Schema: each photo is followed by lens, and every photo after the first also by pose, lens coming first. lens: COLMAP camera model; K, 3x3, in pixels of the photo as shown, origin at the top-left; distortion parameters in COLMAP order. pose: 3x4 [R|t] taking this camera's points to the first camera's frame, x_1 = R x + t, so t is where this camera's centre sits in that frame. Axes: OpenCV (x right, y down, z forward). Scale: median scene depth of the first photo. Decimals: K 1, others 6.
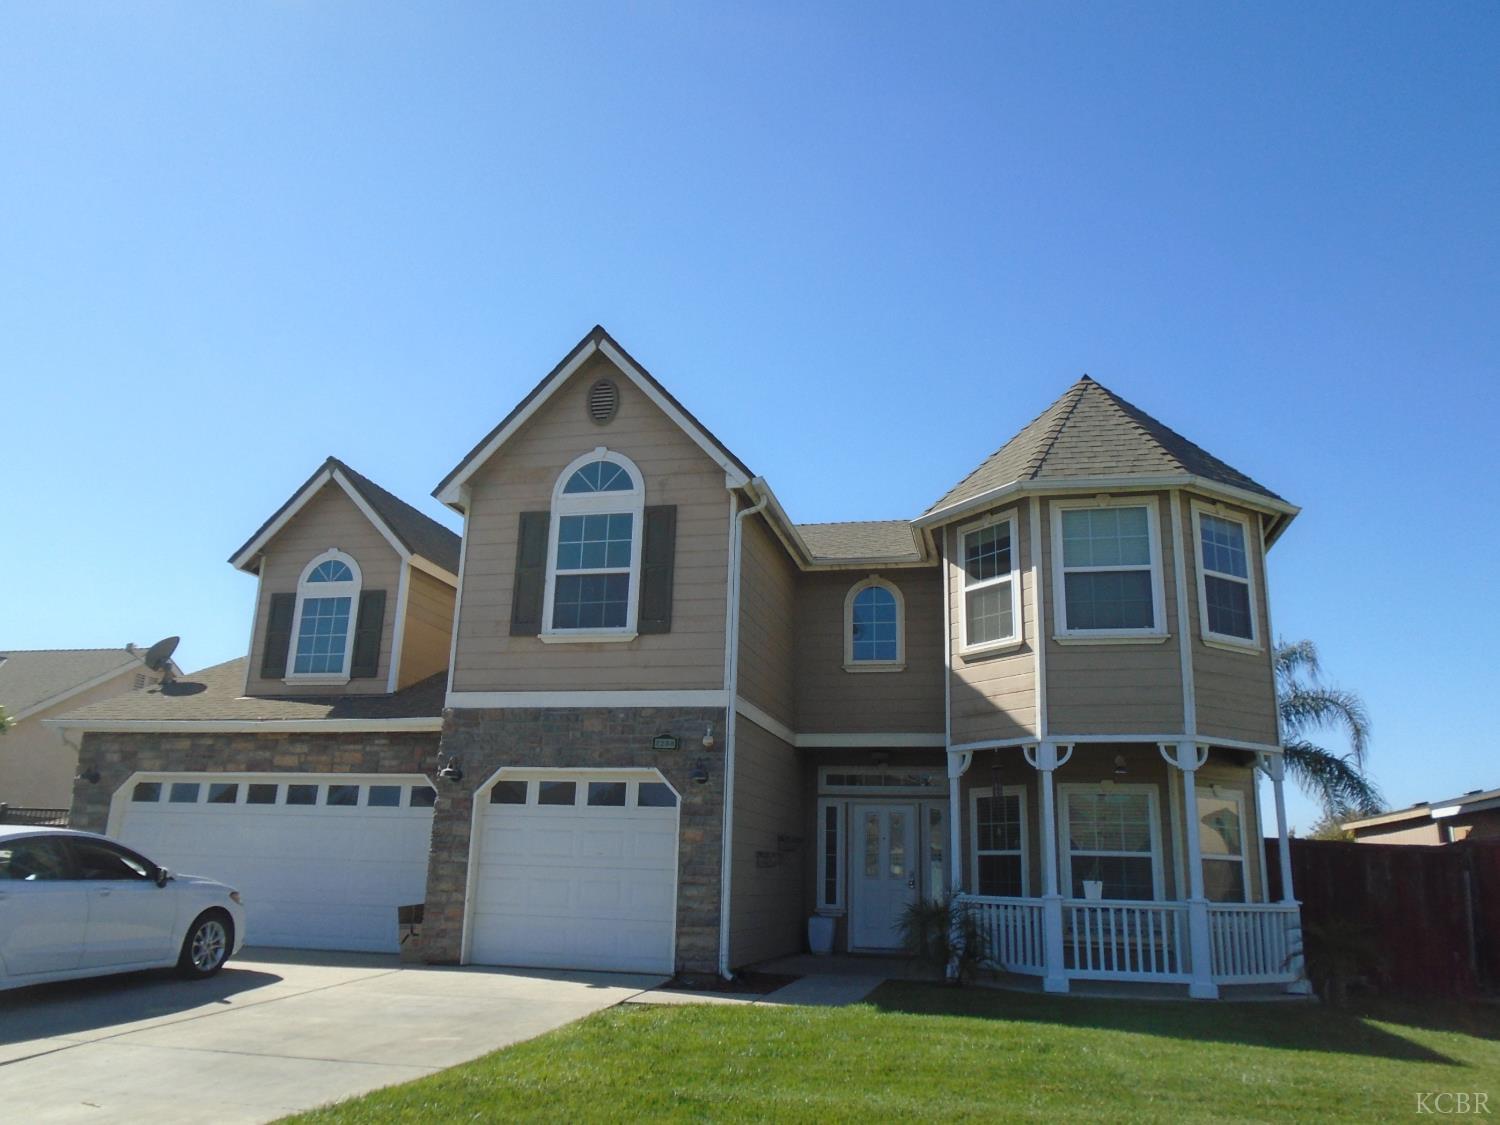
lens RADIAL K [[1157.8, 0, 747.2], [0, 1157.8, 551.1], [0, 0, 1]] dist [-0.015498, 0.008272]
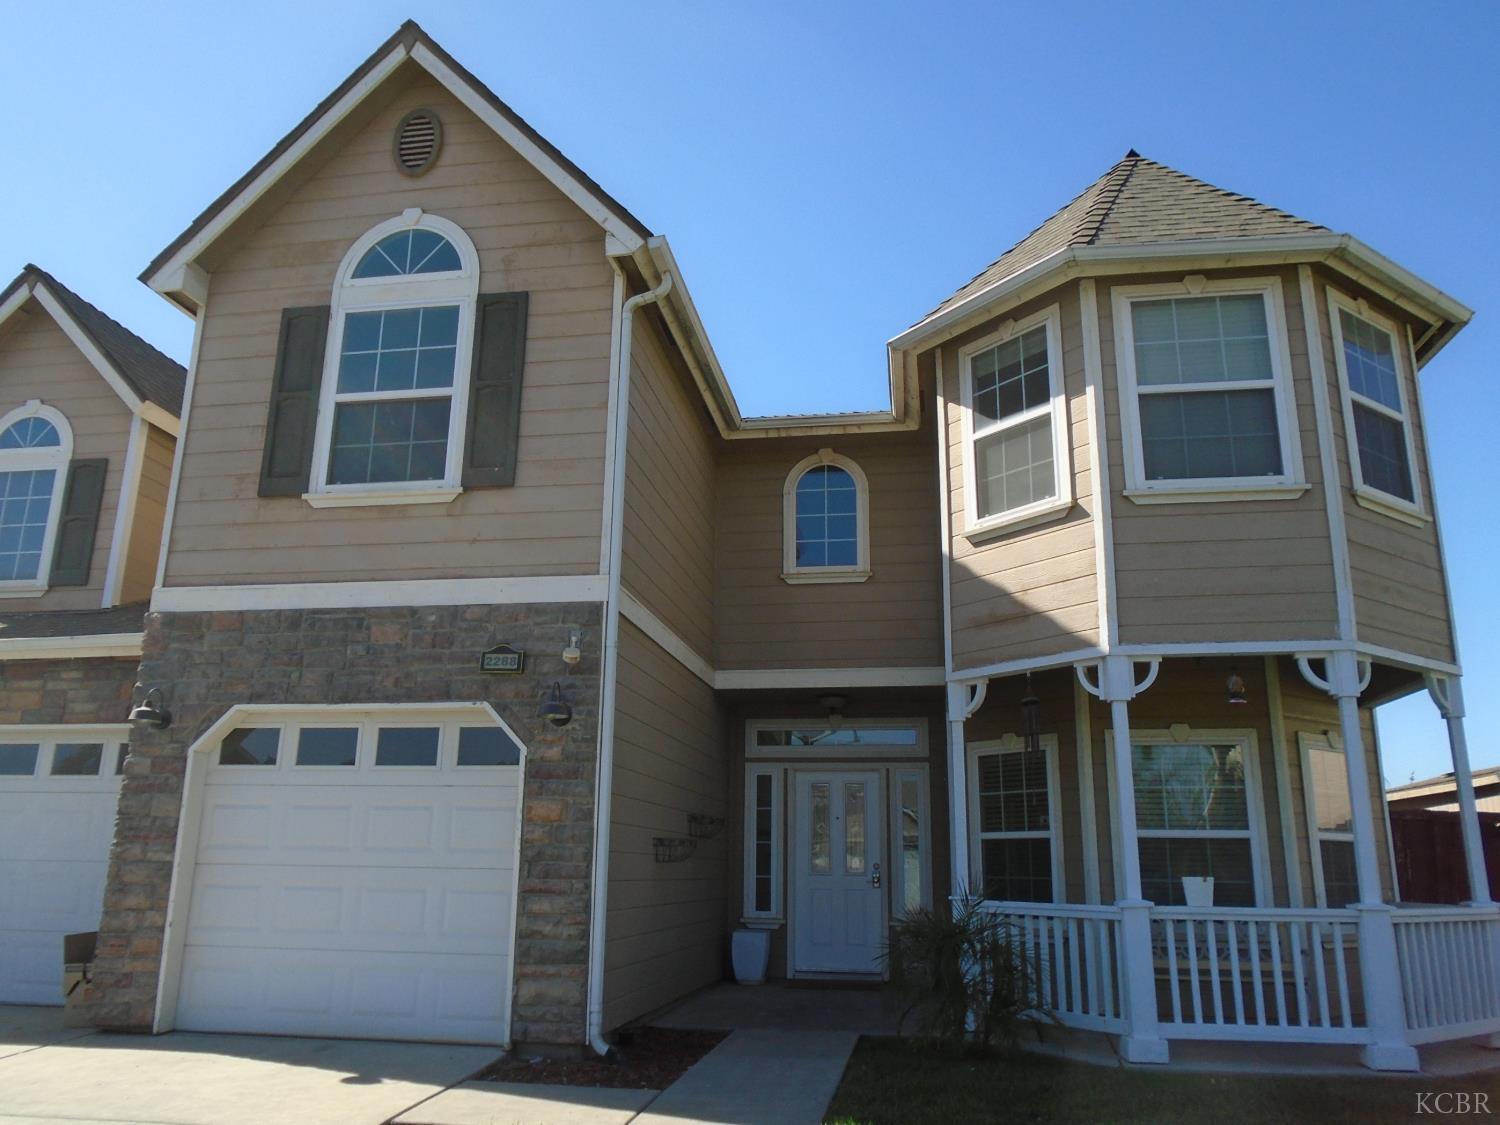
lens RADIAL K [[1157.8, 0, 747.2], [0, 1157.8, 551.1], [0, 0, 1]] dist [-0.015498, 0.008272]
pose [[0.997435, 0.003940, 0.071472, 0.013558], [-0.004512, 0.999959, 0.007840, 0.098439], [-0.071438, -0.008142, 0.997412, 0.368458]]
